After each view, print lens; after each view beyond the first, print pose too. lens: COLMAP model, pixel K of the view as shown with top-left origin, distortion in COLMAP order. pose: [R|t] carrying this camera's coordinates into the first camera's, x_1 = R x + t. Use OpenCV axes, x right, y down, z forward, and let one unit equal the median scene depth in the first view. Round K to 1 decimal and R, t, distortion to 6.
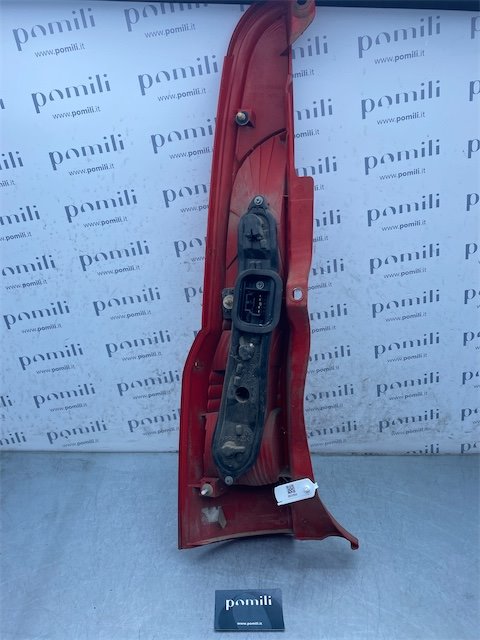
lens RADIAL K [[485.5, 0, 239.5], [0, 485.5, 319.6], [0, 0, 1]] dist [-0.001929, -0.010582]
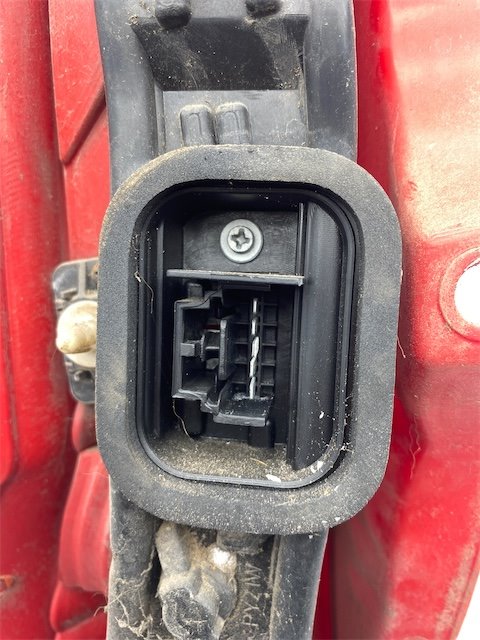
lens RADIAL K [[485.5, 0, 239.5], [0, 485.5, 320.2], [0, 0, 1]] dist [-0.001929, -0.010582]
pose [[0.982379, -0.083655, 0.167130, 0.007584], [0.058380, 0.986839, 0.150802, -0.069973], [-0.177546, -0.138388, 0.974334, 0.824473]]
